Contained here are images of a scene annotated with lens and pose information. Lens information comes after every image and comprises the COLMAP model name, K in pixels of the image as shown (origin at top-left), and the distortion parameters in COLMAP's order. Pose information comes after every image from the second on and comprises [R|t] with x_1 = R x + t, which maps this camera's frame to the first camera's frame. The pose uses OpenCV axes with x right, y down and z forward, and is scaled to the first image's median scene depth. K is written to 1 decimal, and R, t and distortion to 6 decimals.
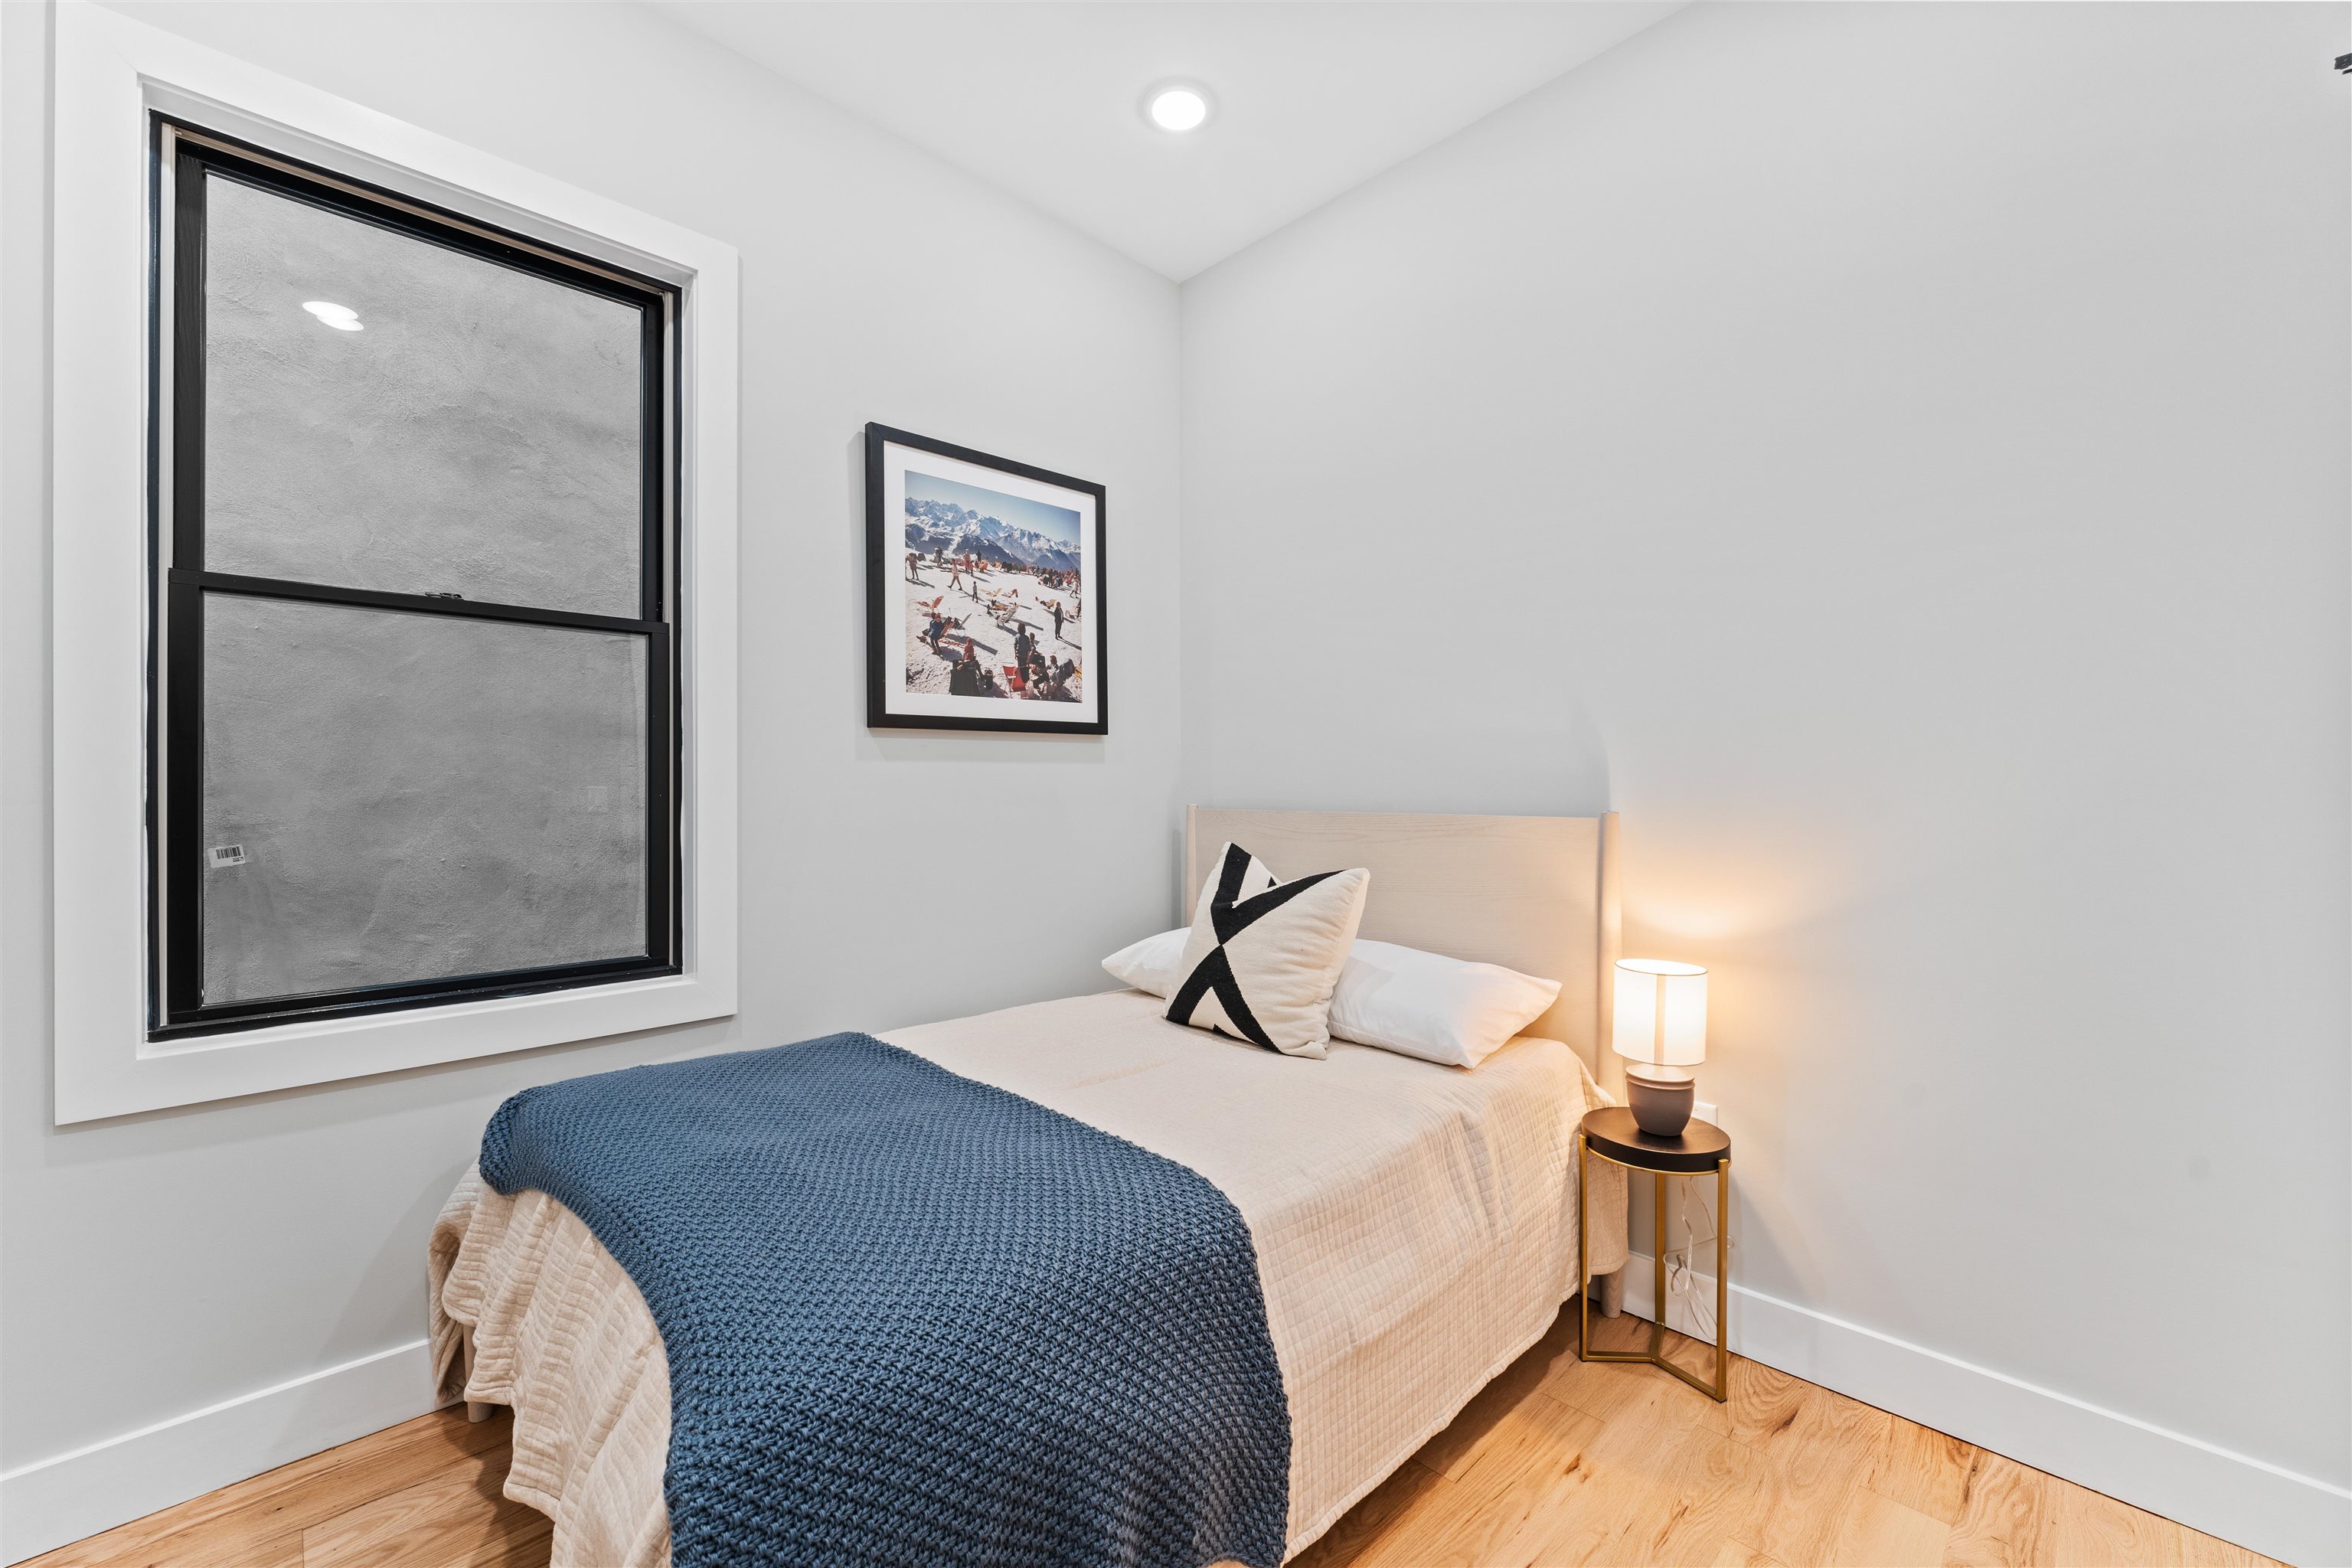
lens RADIAL K [[942.8, 0, 1218.4], [0, 942.8, 782.8], [0, 0, 1]] dist [-0.003564, 0.000755]
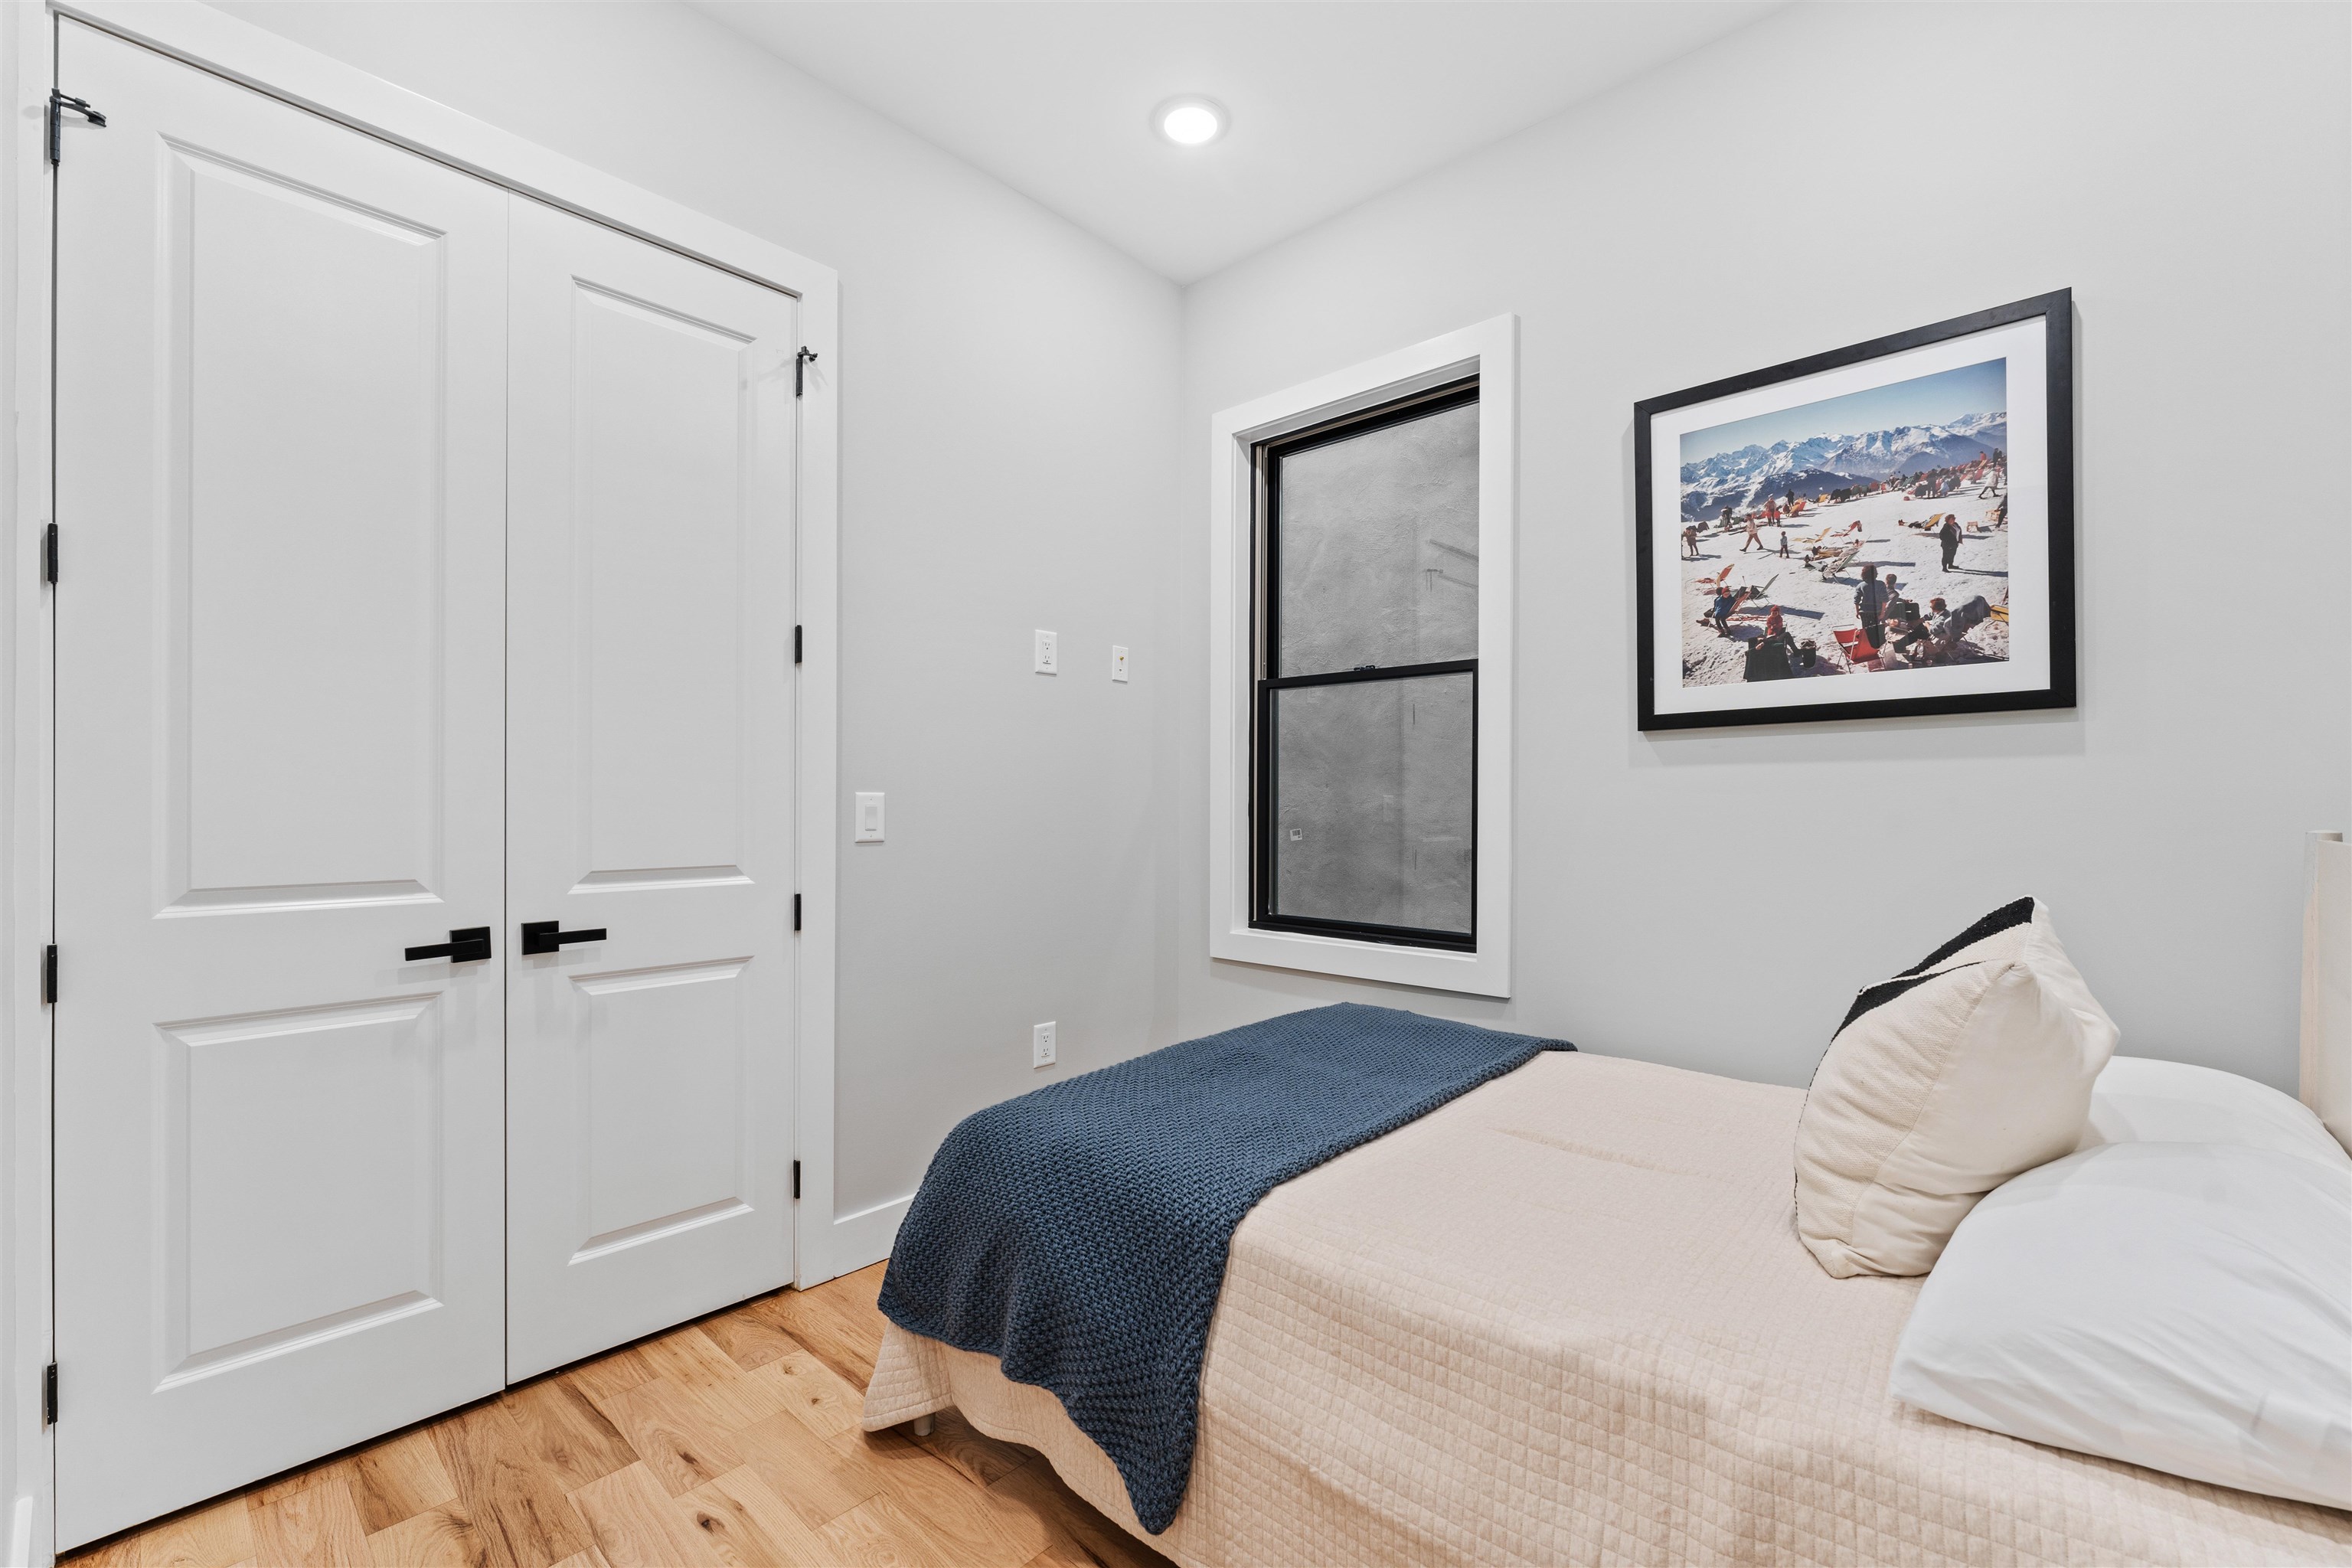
lens RADIAL K [[1019.4, 0, 1172.4], [0, 1019.4, 792.8], [0, 0, 1]] dist [0.000345, 0.001134]
pose [[0.022748, -0.002812, -0.999737, 0.578454], [0.004226, 0.999987, -0.002717, 0.002537], [0.999732, -0.004163, 0.022760, 0.478872]]
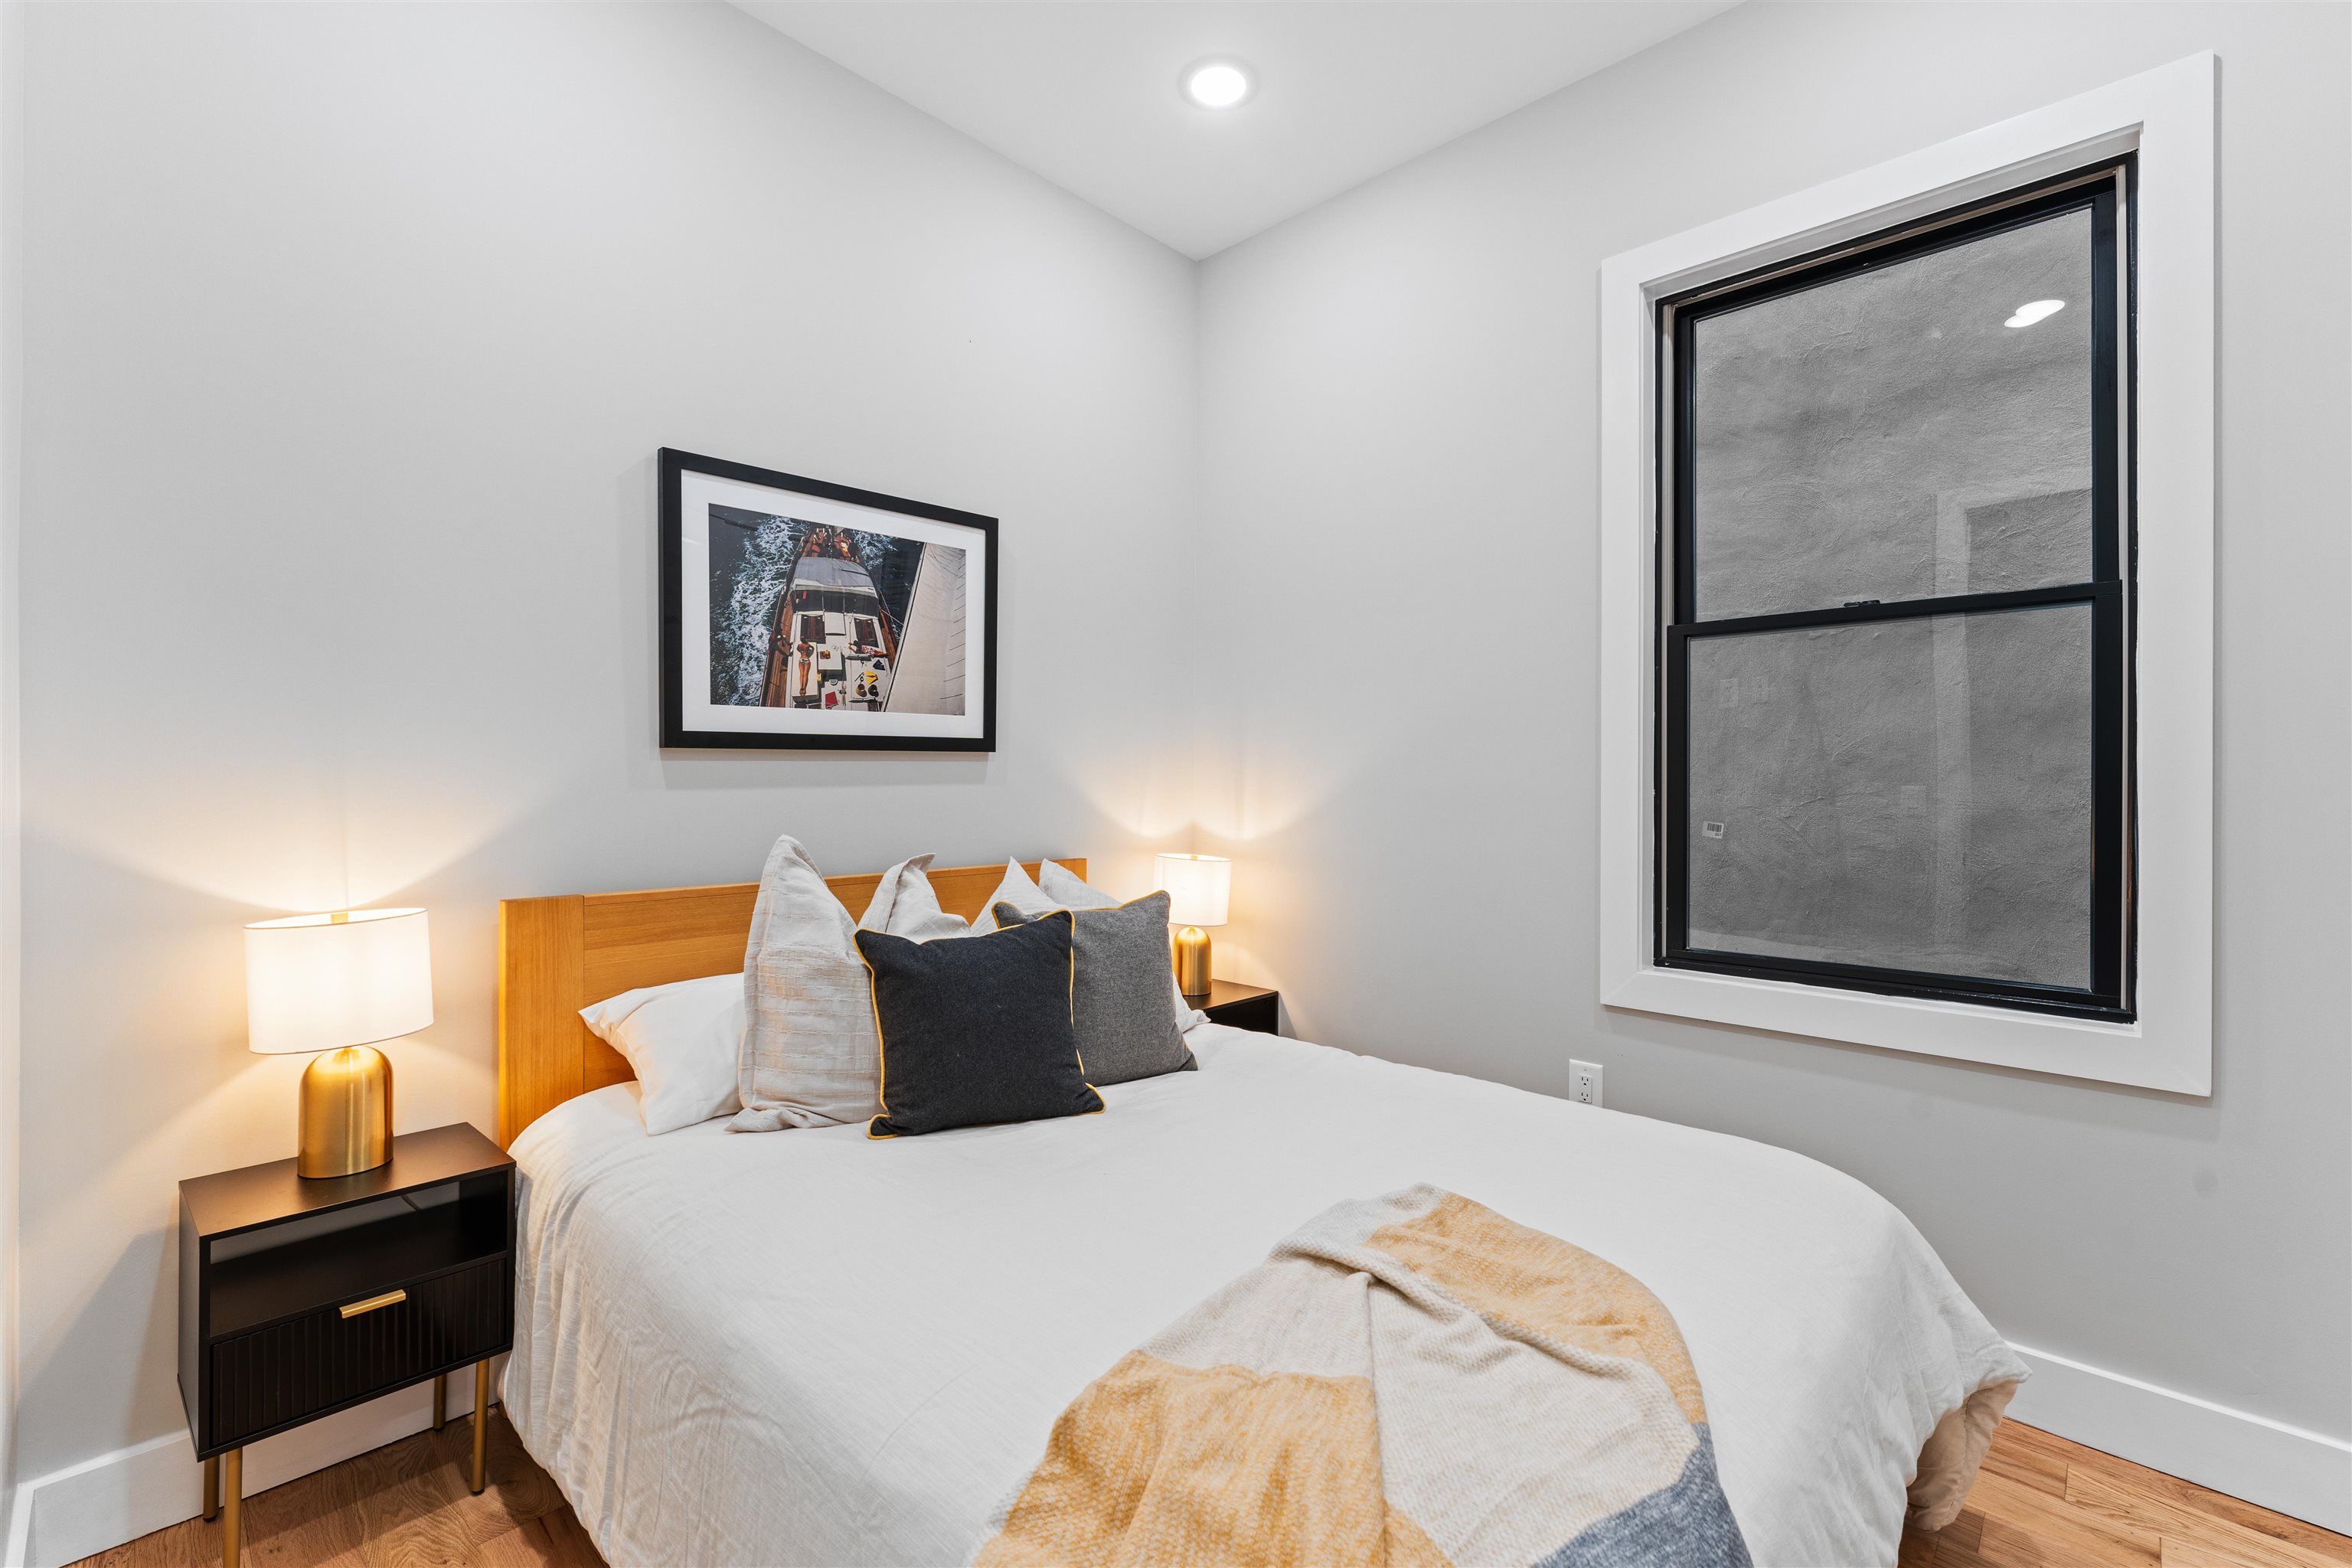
lens RADIAL K [[1019.4, 0, 1168.3], [0, 1019.4, 780.1], [0, 0, 1]] dist [0.000345, 0.001134]
pose [[0.015254, 0.003930, -0.999876, 0.229348], [0.005648, 0.999976, 0.004017, -0.007409], [0.999868, -0.005708, 0.015231, 0.148815]]
